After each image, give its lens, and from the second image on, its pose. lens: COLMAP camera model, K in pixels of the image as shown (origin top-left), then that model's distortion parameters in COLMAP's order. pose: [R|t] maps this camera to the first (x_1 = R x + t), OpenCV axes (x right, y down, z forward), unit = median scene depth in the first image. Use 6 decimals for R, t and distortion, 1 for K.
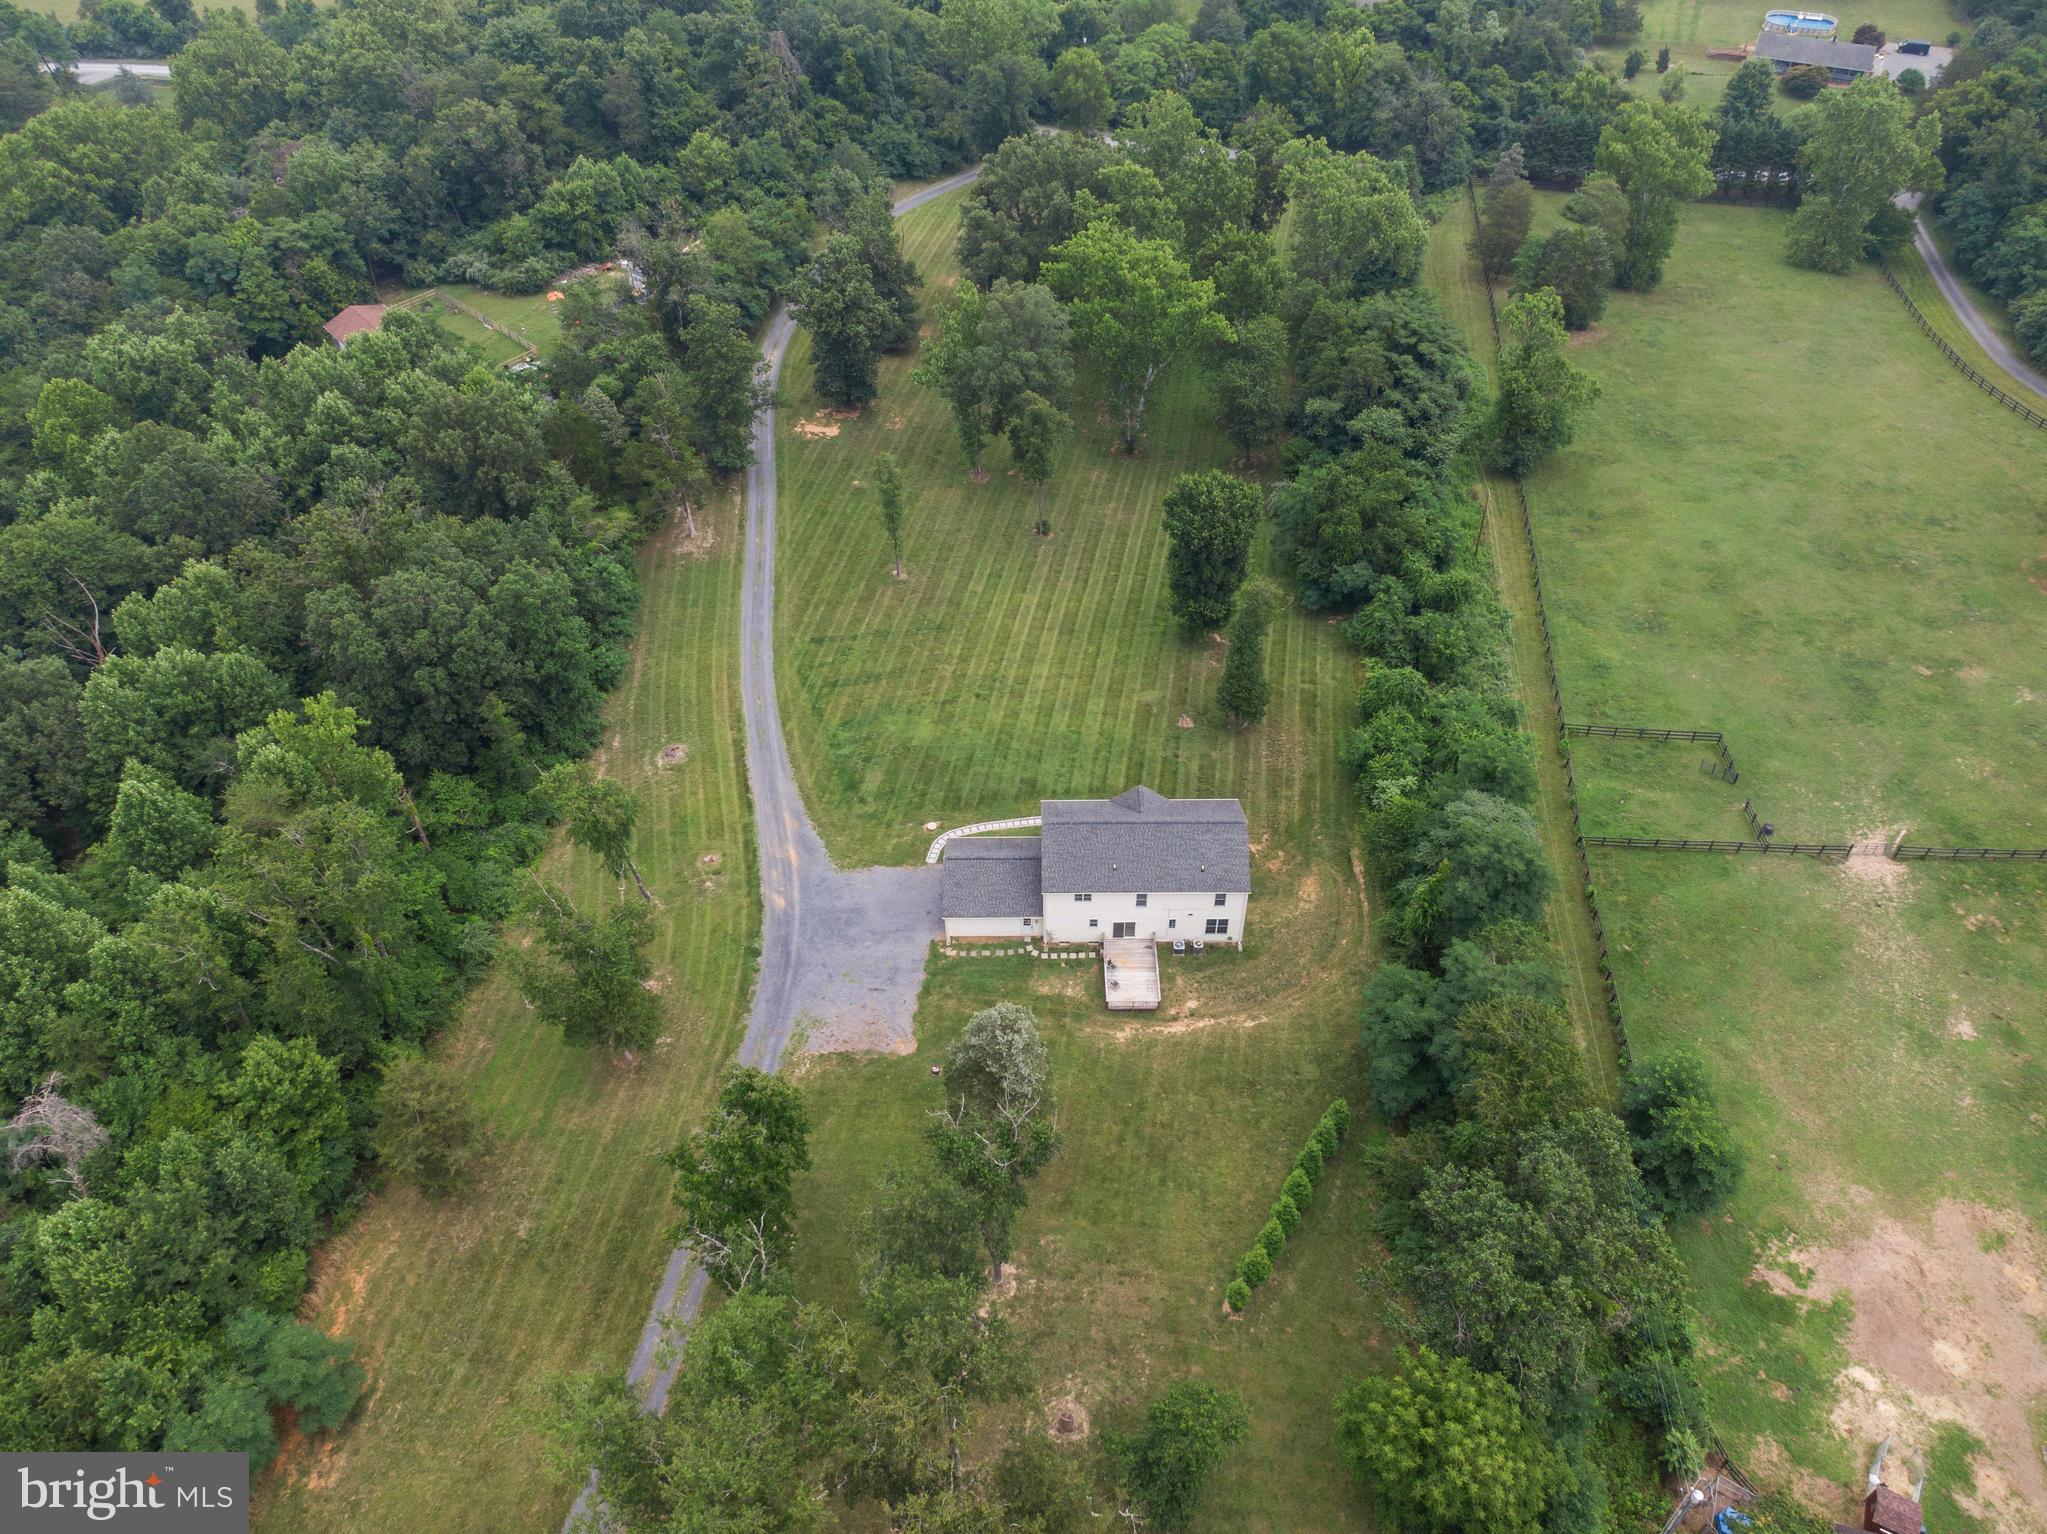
lens RADIAL K [[1505.4, 0, 1018.1], [0, 1505.4, 762.5], [0, 0, 1]] dist [0.003481, 0.002610]
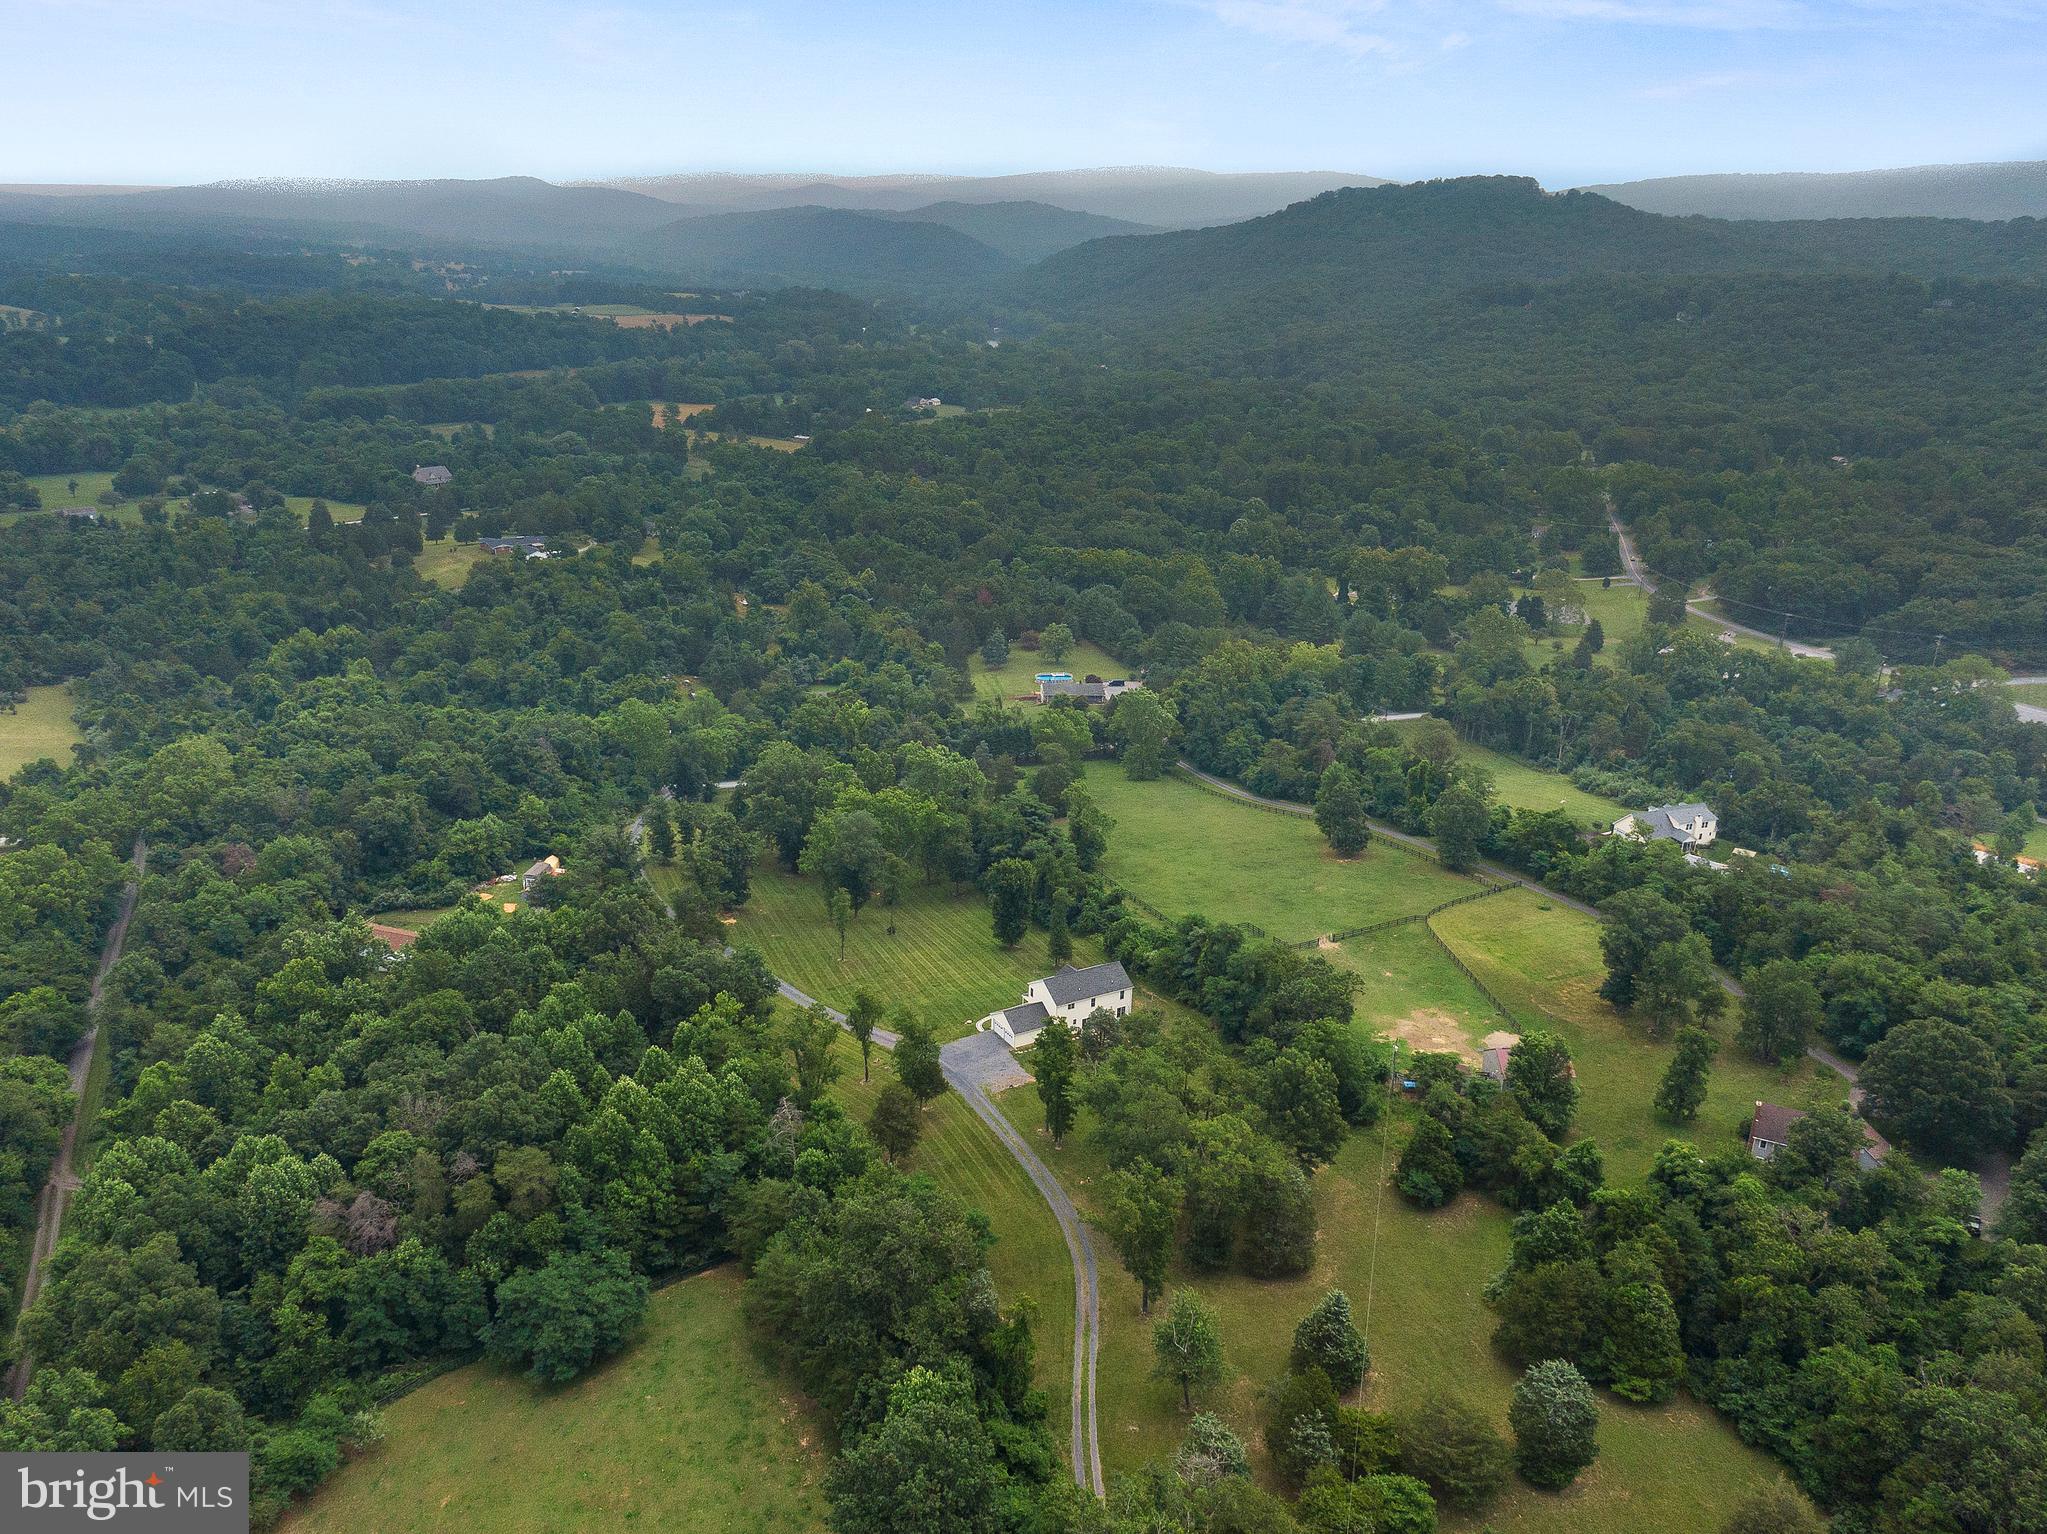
lens RADIAL K [[1558.2, 0, 1034.0], [0, 1558.2, 750.5], [0, 0, 1]] dist [0.053709, -0.085591]
pose [[0.853047, -0.124828, 0.506684, -0.775969], [0.336145, 0.874129, -0.350577, 0.377790], [-0.399145, 0.469378, 0.787634, -0.673973]]
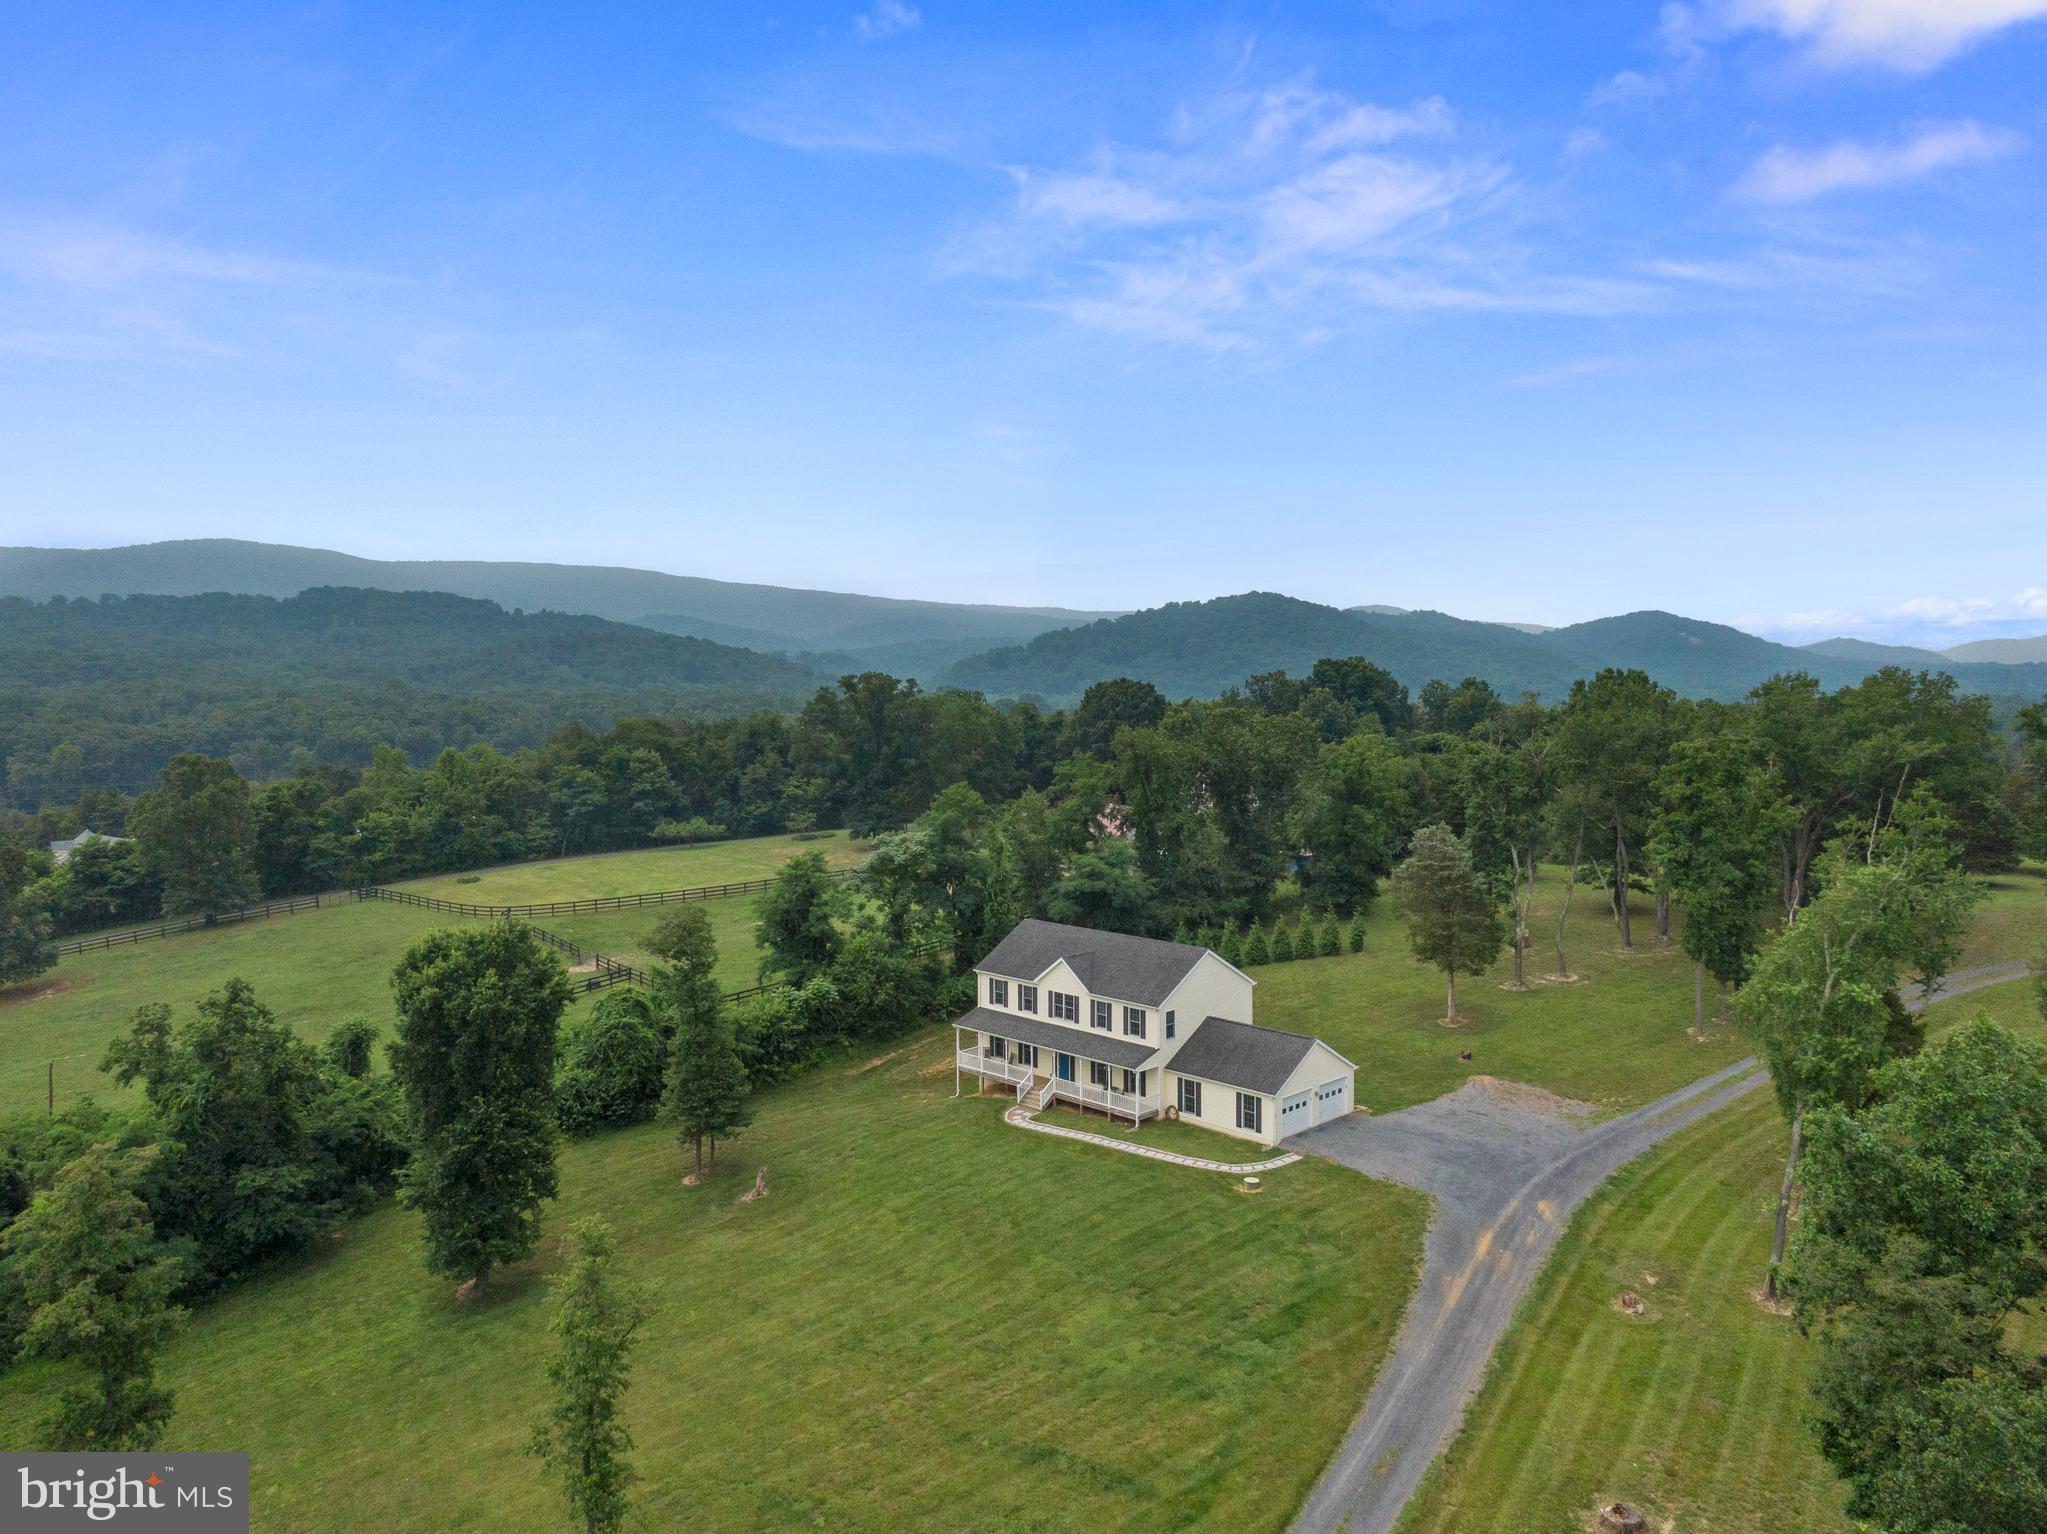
lens RADIAL K [[1462.7, 0, 1013.3], [0, 1462.7, 755.0], [0, 0, 1]] dist [0.032583, -0.046540]
pose [[-0.702543, -0.018811, 0.711393, -0.314681], [0.519504, 0.669642, 0.530749, -0.337846], [-0.486362, 0.742446, -0.460680, 0.915554]]
